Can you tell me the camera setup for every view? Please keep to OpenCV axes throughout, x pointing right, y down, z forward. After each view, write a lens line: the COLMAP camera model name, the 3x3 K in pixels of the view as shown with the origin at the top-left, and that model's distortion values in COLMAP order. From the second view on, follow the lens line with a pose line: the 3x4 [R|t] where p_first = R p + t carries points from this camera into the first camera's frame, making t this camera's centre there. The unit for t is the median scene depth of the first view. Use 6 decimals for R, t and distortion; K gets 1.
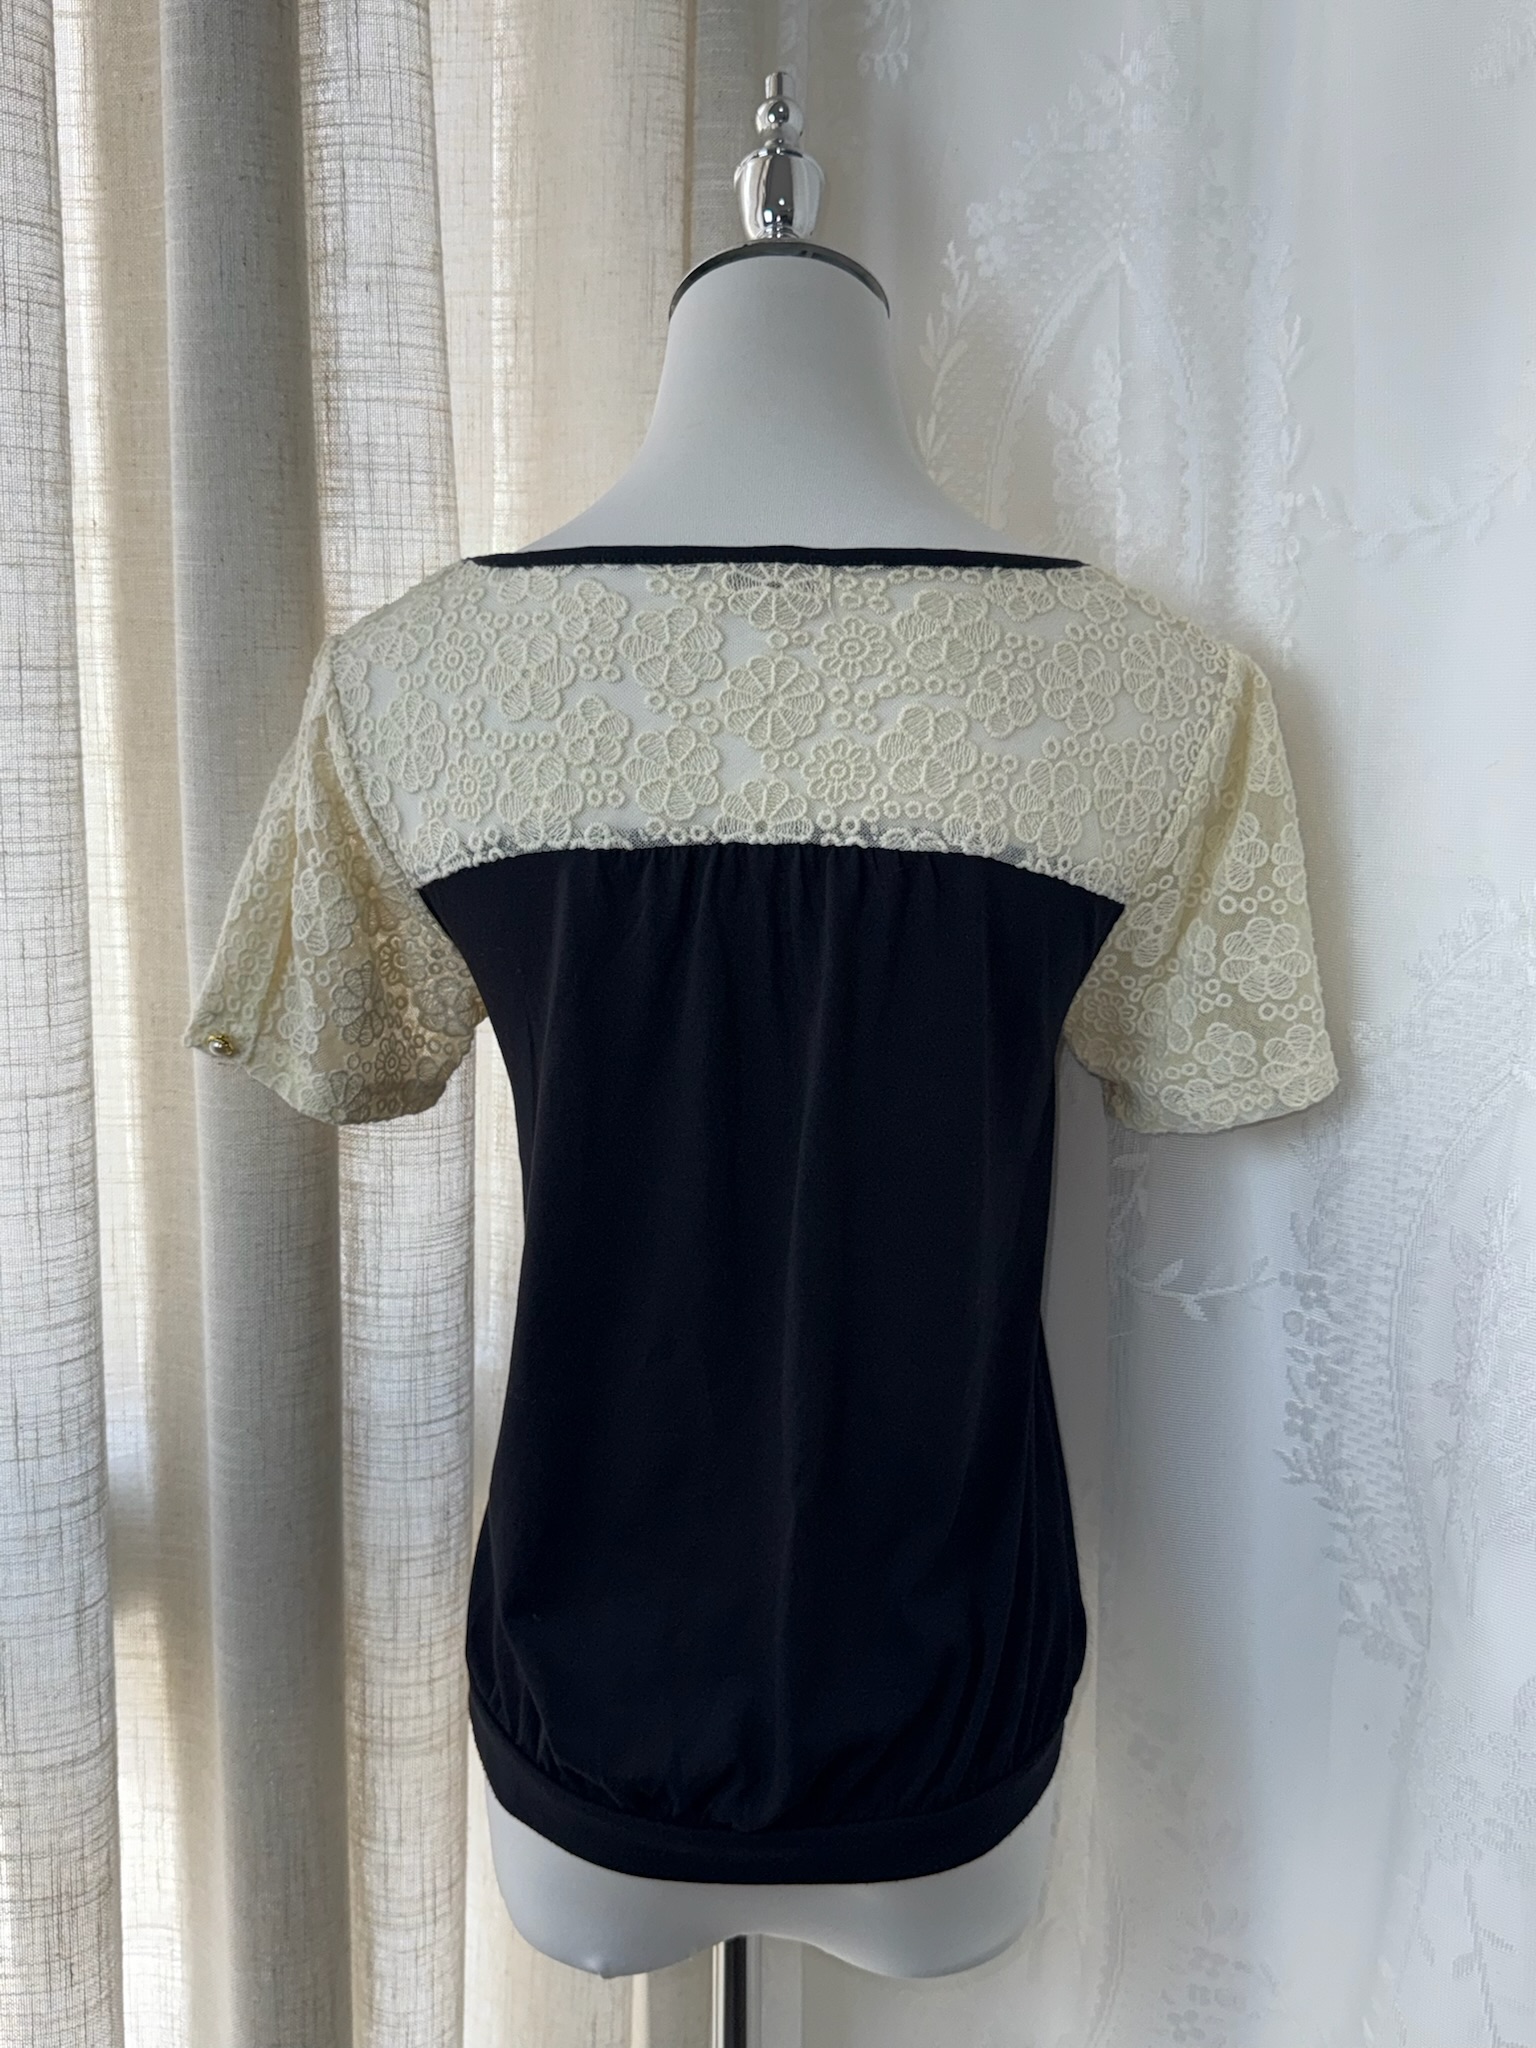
lens RADIAL K [[1991.6, 0, 768.0], [0, 1991.6, 1024.0], [0, 0, 1]] dist [0.185090, -0.575056]
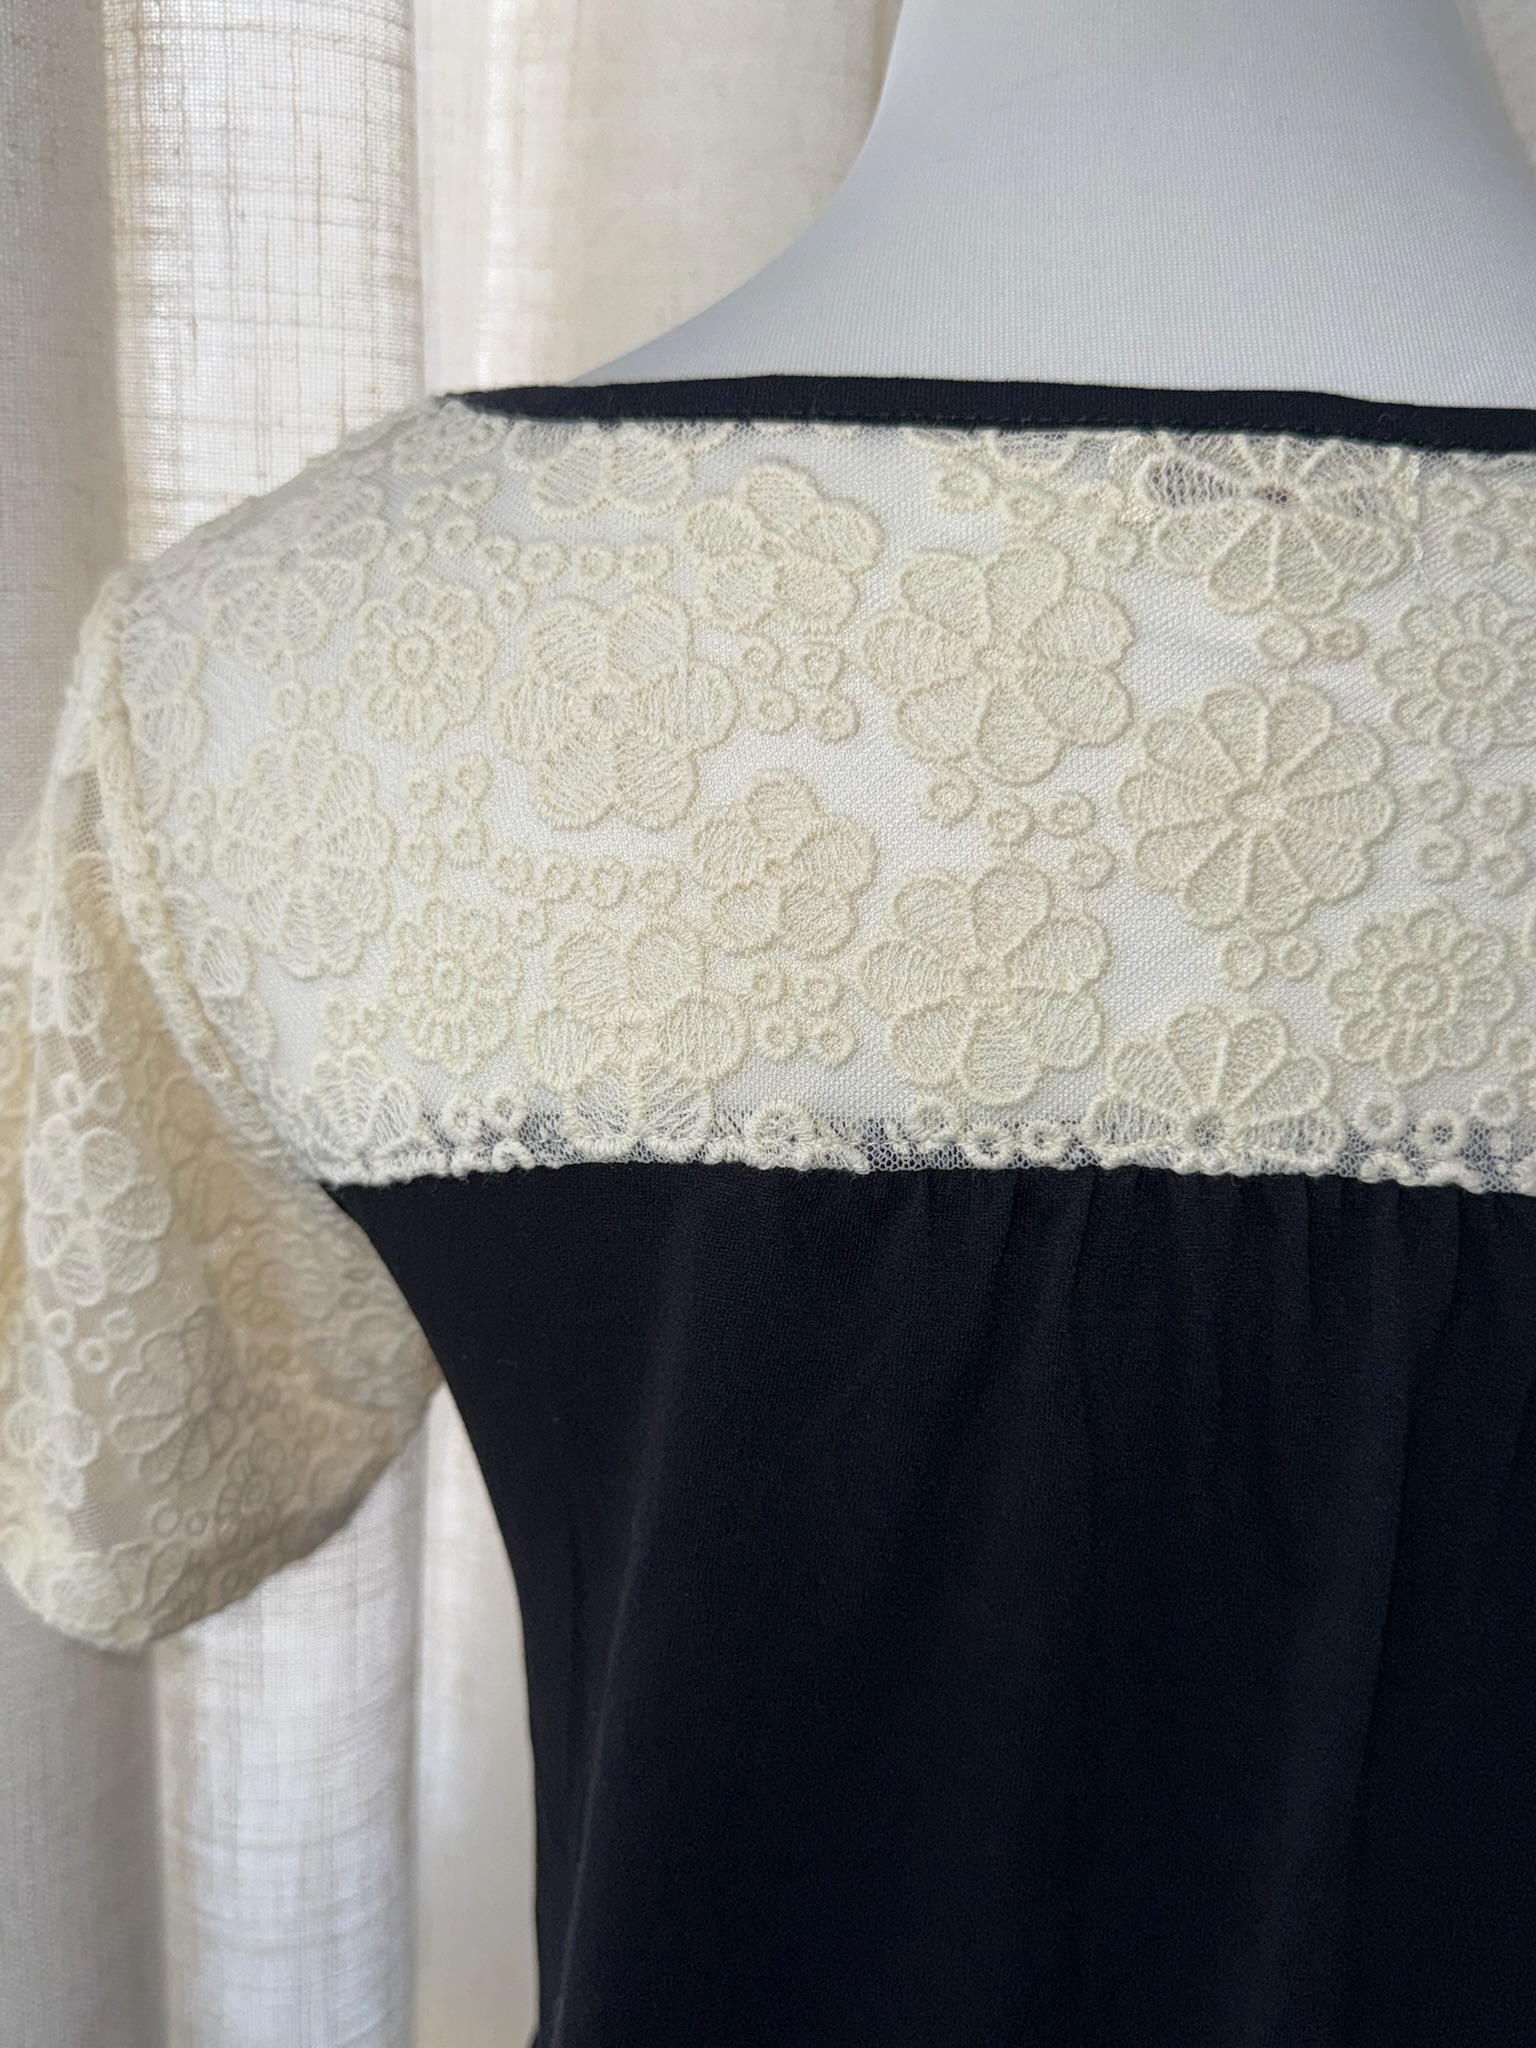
lens RADIAL K [[1991.6, 0, 768.0], [0, 1991.6, 1024.0], [0, 0, 1]] dist [0.185090, -0.575056]
pose [[0.998876, 0.027840, 0.038366, -0.098261], [-0.030435, 0.997167, 0.068792, -0.135837], [-0.036342, -0.069882, 0.996893, 0.587237]]
